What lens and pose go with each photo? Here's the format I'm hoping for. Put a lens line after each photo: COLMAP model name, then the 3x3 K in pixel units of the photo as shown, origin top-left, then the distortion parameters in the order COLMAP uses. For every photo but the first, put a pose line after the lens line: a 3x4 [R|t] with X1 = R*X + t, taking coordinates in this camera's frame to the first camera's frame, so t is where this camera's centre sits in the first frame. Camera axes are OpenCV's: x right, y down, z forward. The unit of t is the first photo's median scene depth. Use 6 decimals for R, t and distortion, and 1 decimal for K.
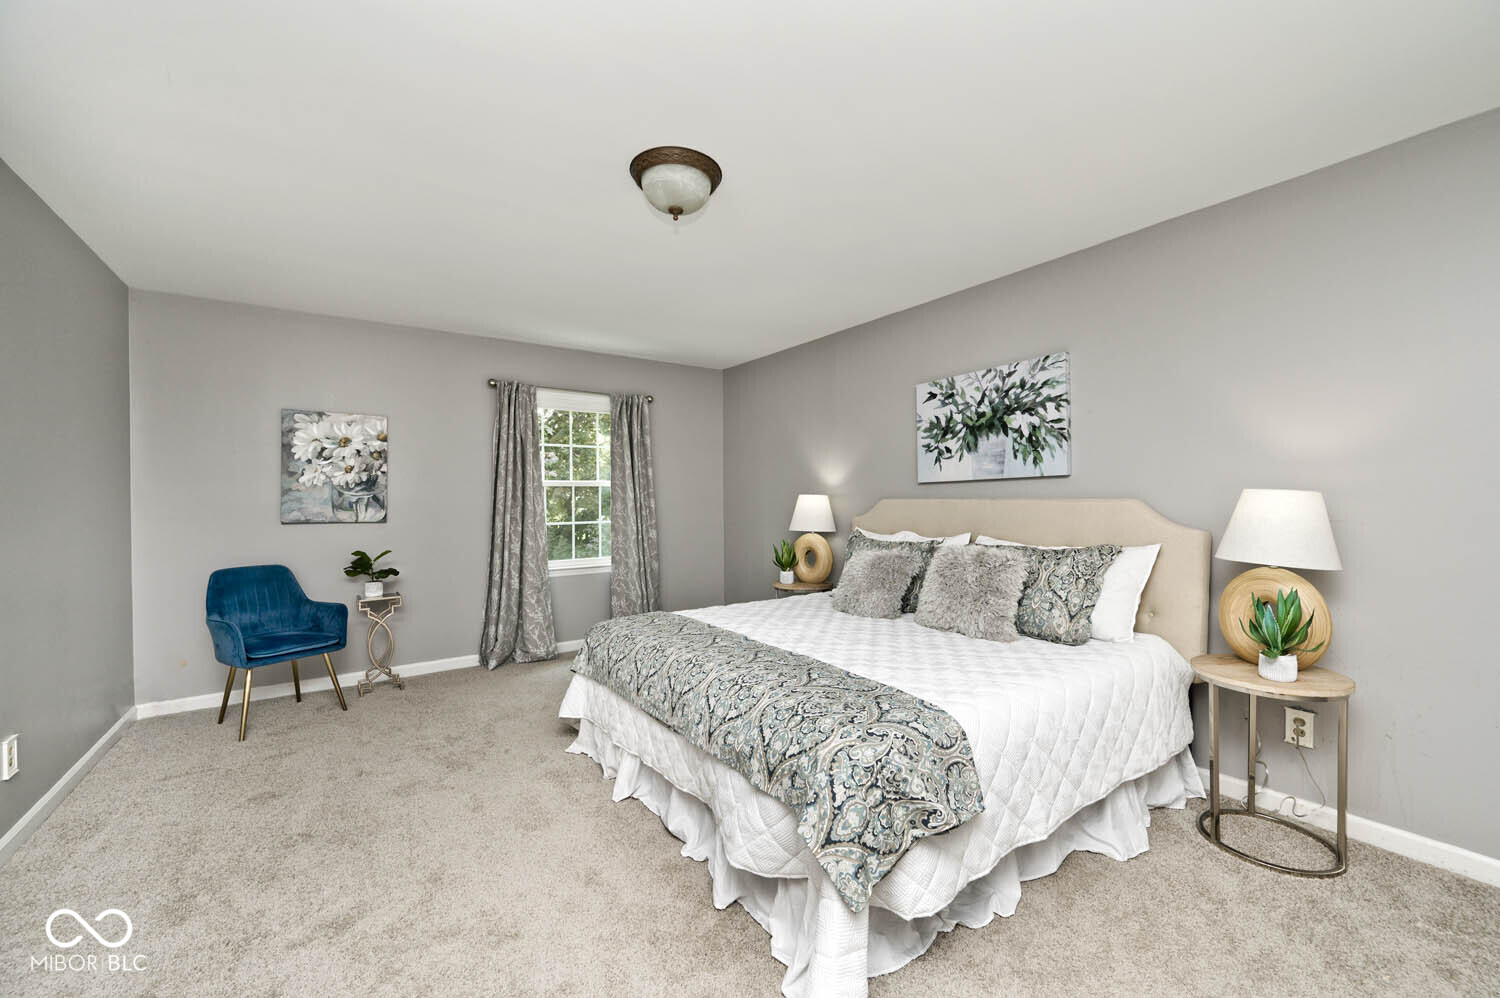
lens RADIAL K [[594.6, 0, 750.6], [0, 594.6, 498.2], [0, 0, 1]] dist [0.003399, 0.000517]
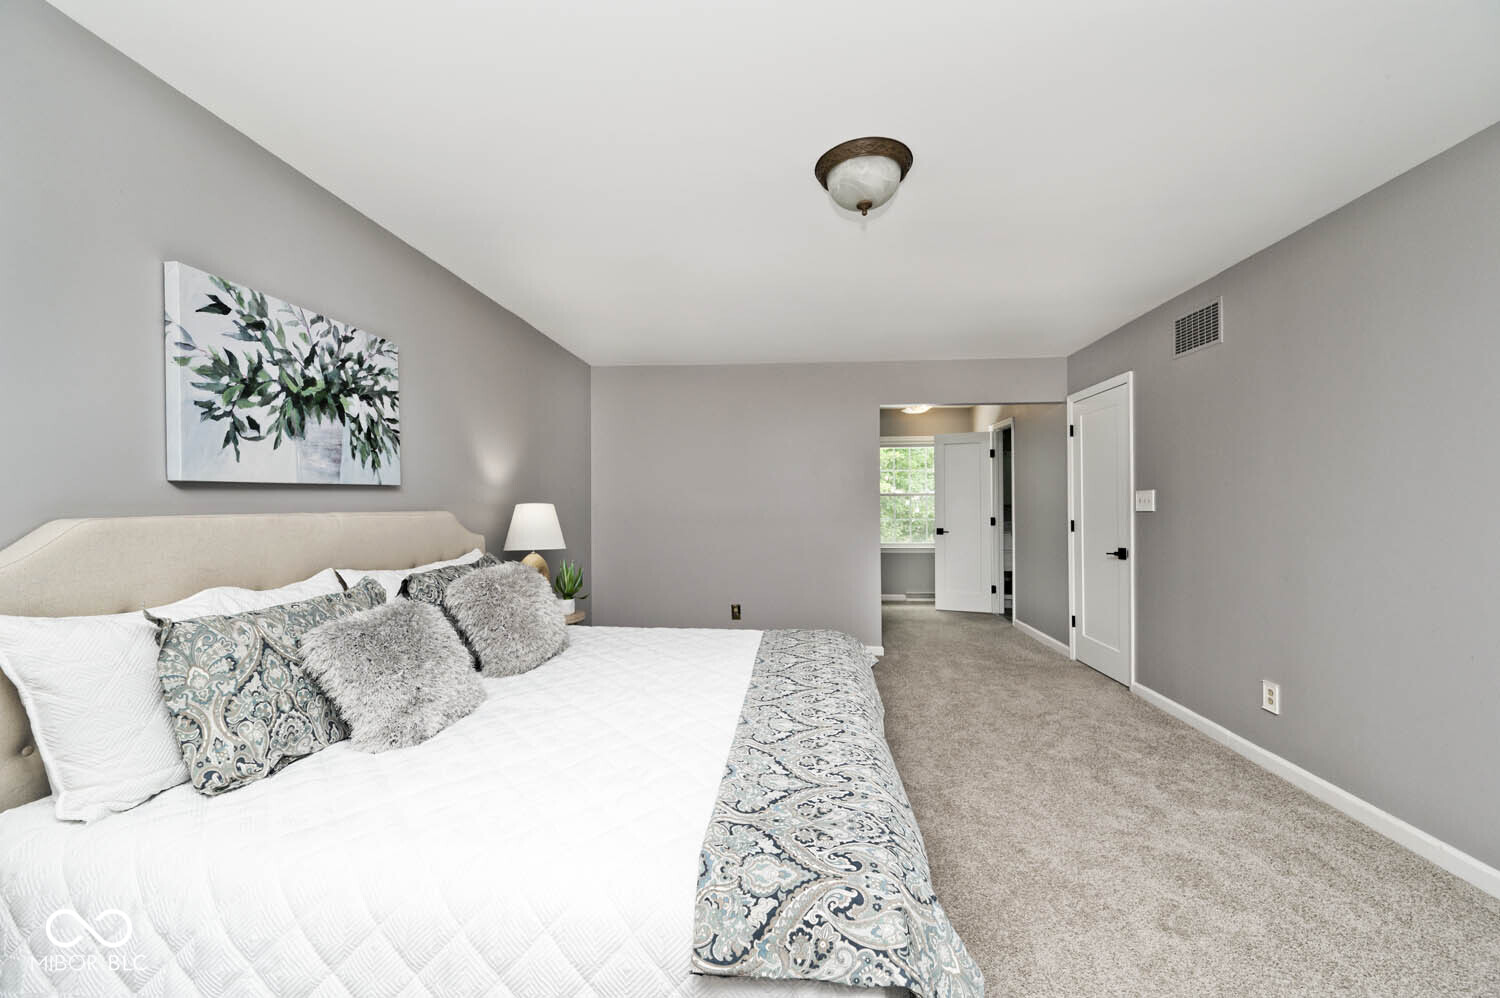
lens RADIAL K [[594.6, 0, 749.8], [0, 594.6, 502.6], [0, 0, 1]] dist [0.003399, 0.000517]
pose [[-0.777919, 0.013386, 0.628222, -0.380474], [0.012922, 0.999902, -0.005305, -0.001678], [-0.628232, 0.003991, -0.778016, 1.227395]]
